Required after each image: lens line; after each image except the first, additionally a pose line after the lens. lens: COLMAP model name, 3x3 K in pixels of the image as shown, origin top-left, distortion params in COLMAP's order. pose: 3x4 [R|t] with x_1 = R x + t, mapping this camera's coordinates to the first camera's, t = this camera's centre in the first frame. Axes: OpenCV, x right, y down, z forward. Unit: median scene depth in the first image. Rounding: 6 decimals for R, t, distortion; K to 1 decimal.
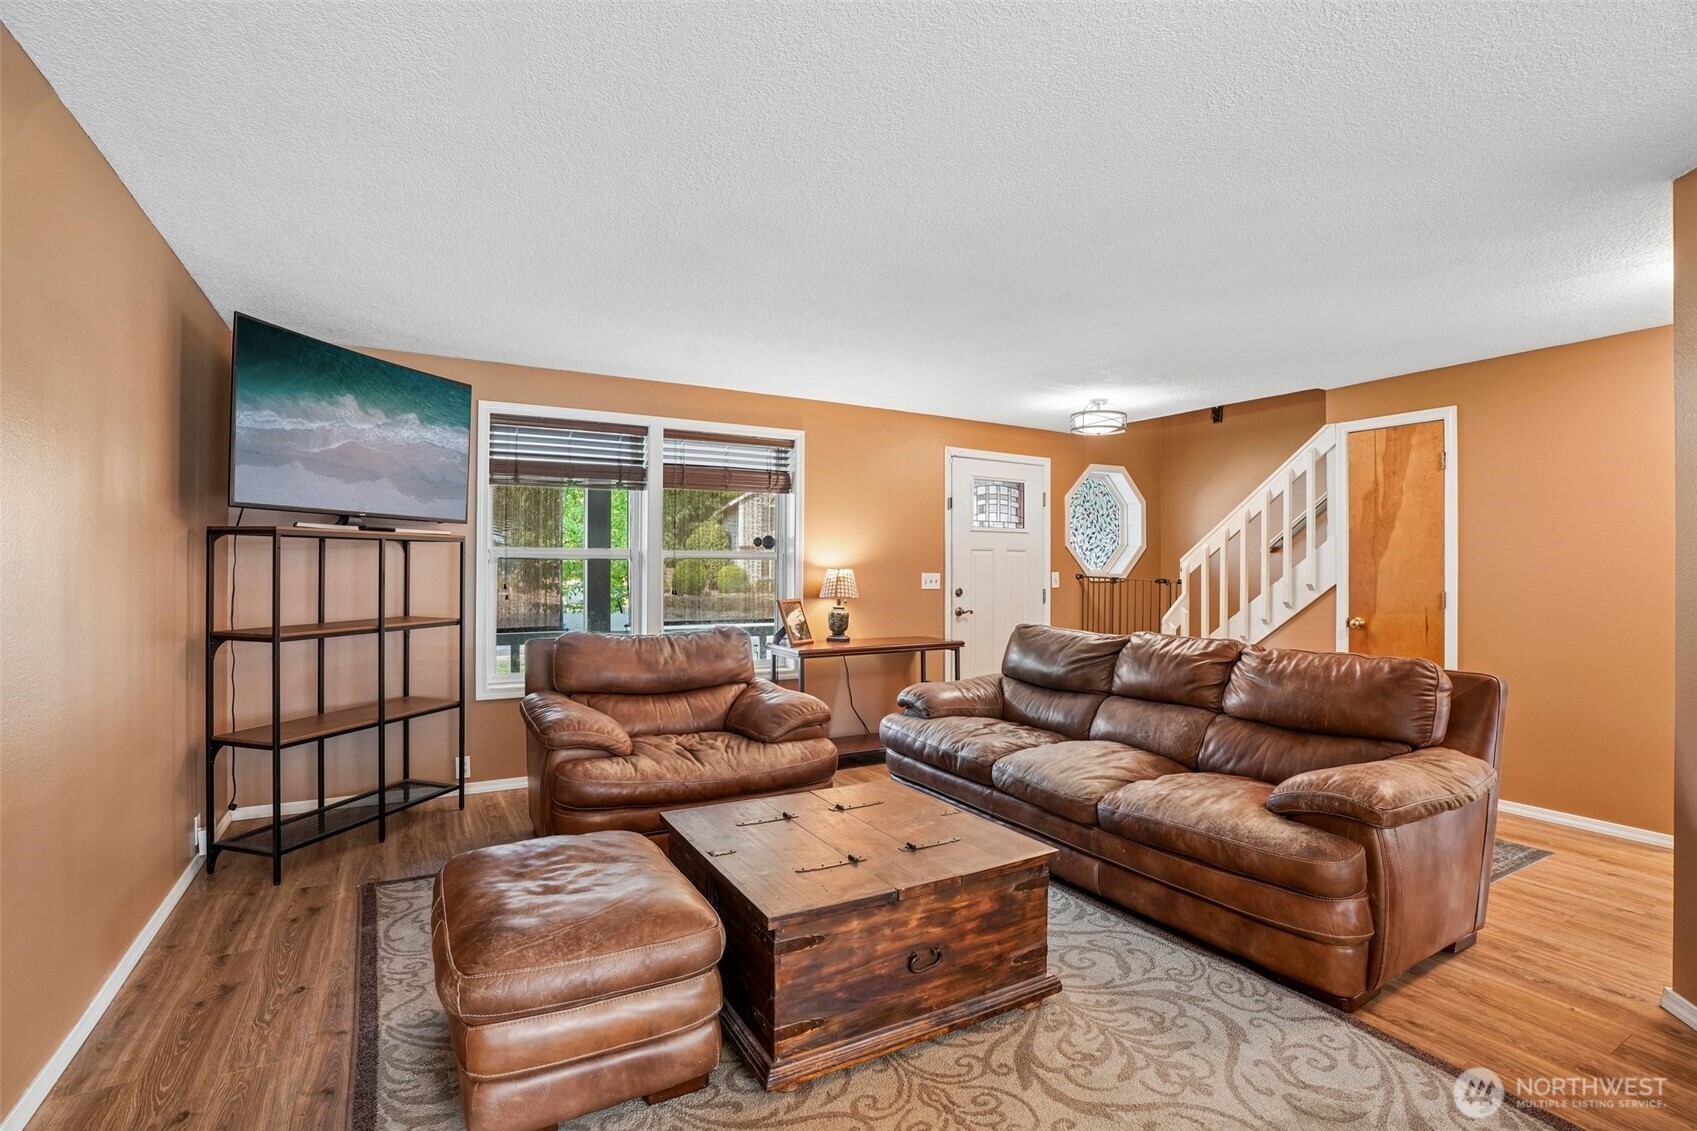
lens RADIAL K [[811.2, 0, 865.4], [0, 811.2, 564.5], [0, 0, 1]] dist [-0.046564, -0.000346]
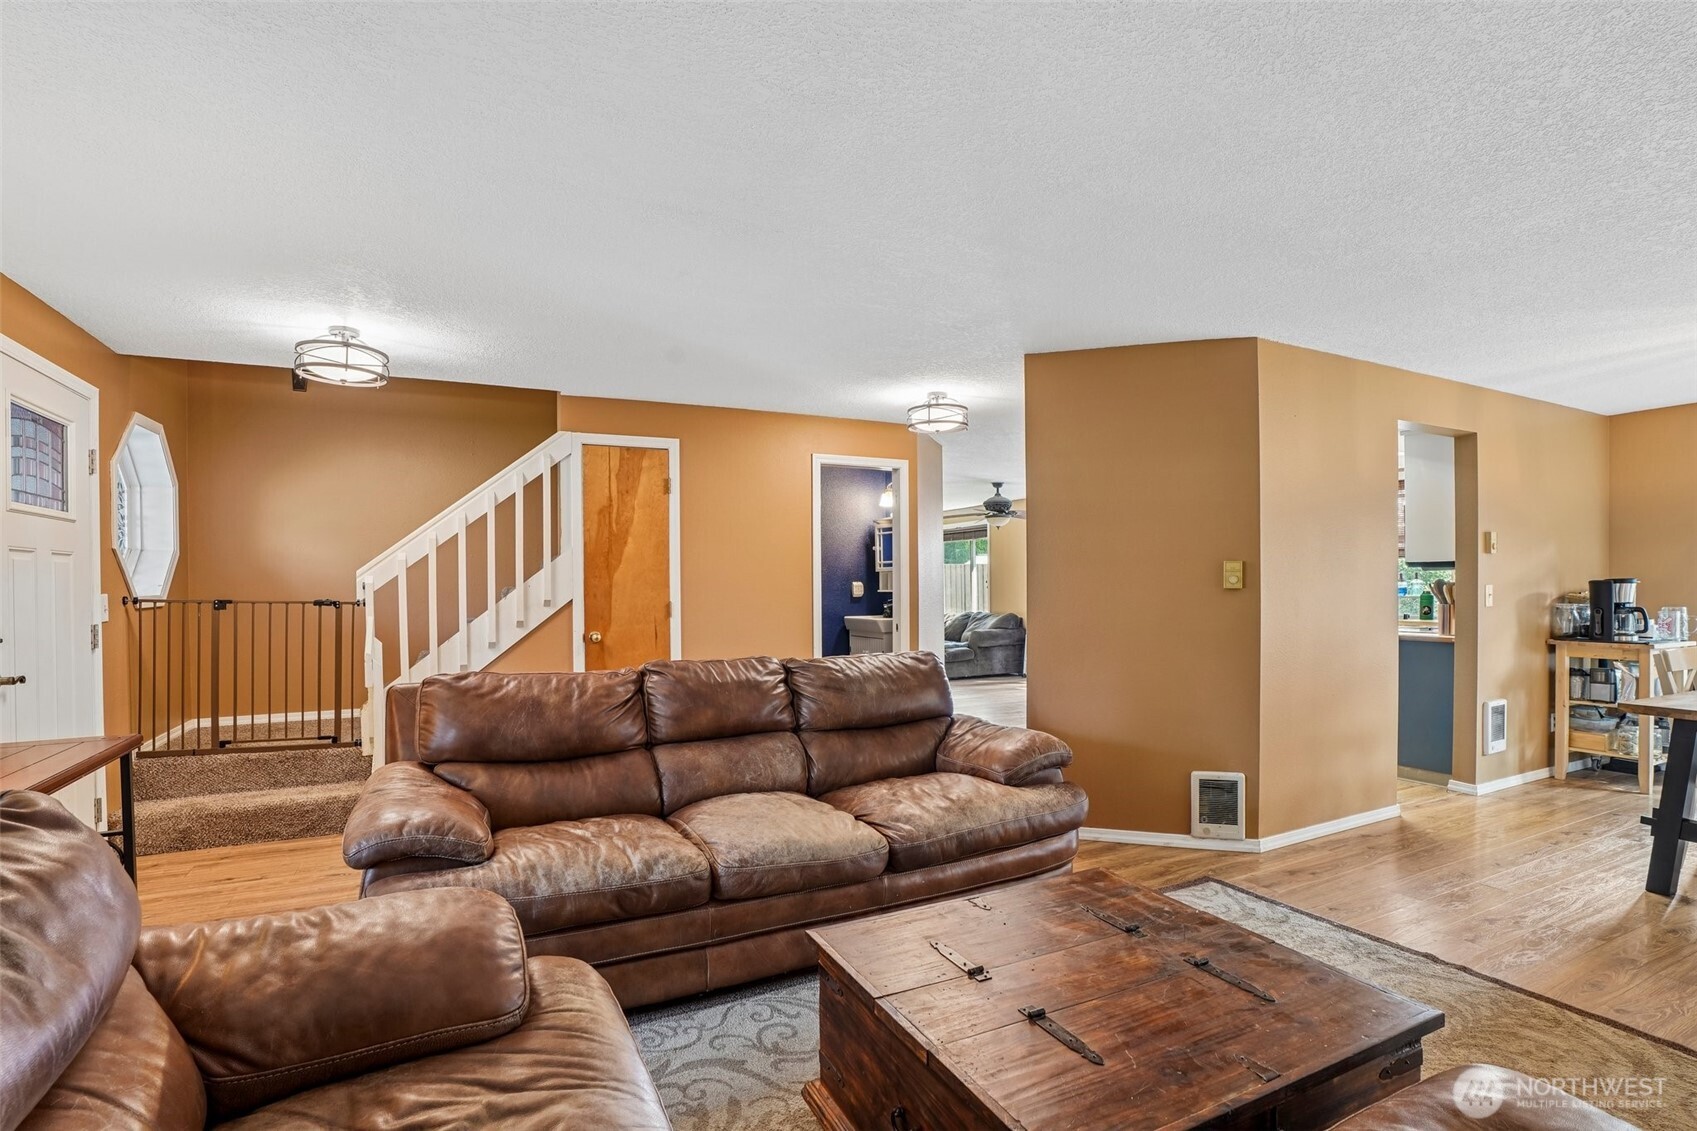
lens RADIAL K [[811.2, 0, 852.5], [0, 811.2, 574.0], [0, 0, 1]] dist [-0.046564, -0.000346]
pose [[0.059894, 0.004255, 0.998196, -0.362344], [0.004836, 0.999978, -0.004553, 0.000657], [-0.998193, 0.005100, 0.059872, 0.602463]]
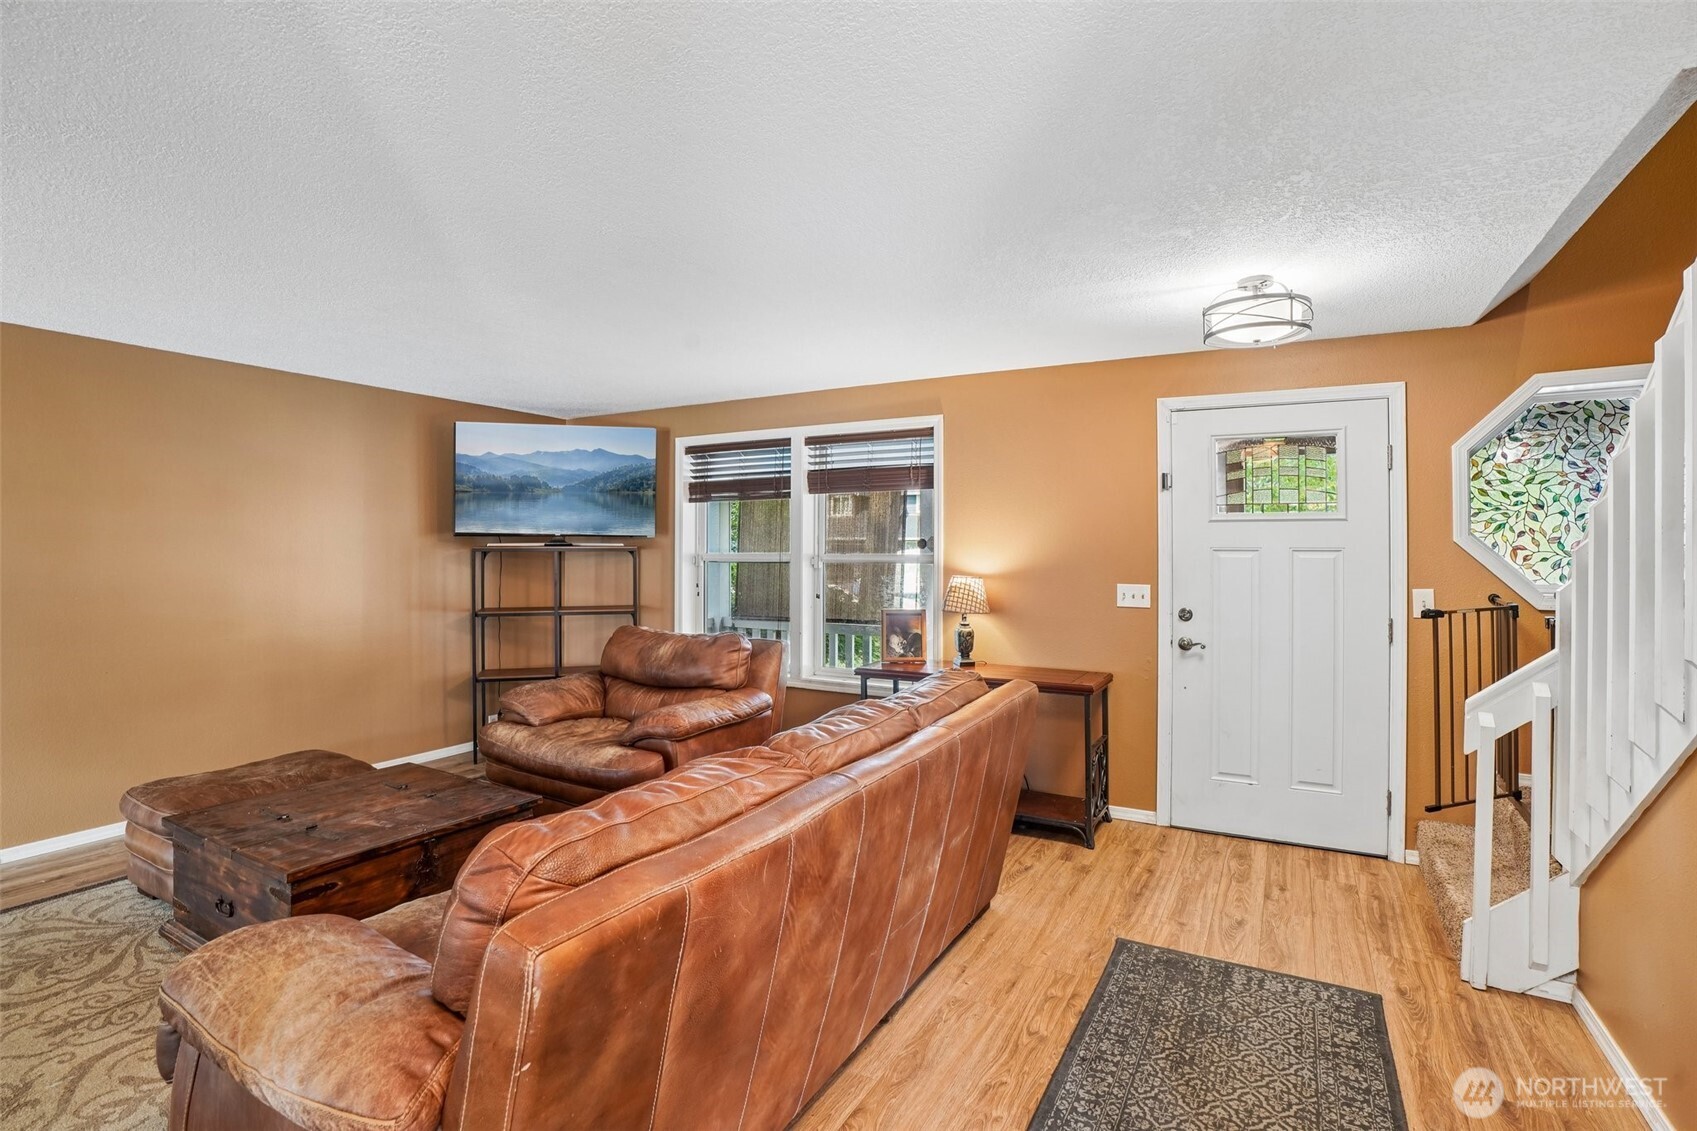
lens RADIAL K [[811.2, 0, 856.7], [0, 811.2, 550.0], [0, 0, 1]] dist [-0.046564, -0.000346]
pose [[0.499748, -0.003922, -0.866162, 0.688000], [0.002106, 0.999992, -0.003313, -0.020675], [0.866168, -0.000168, 0.499752, 0.547017]]
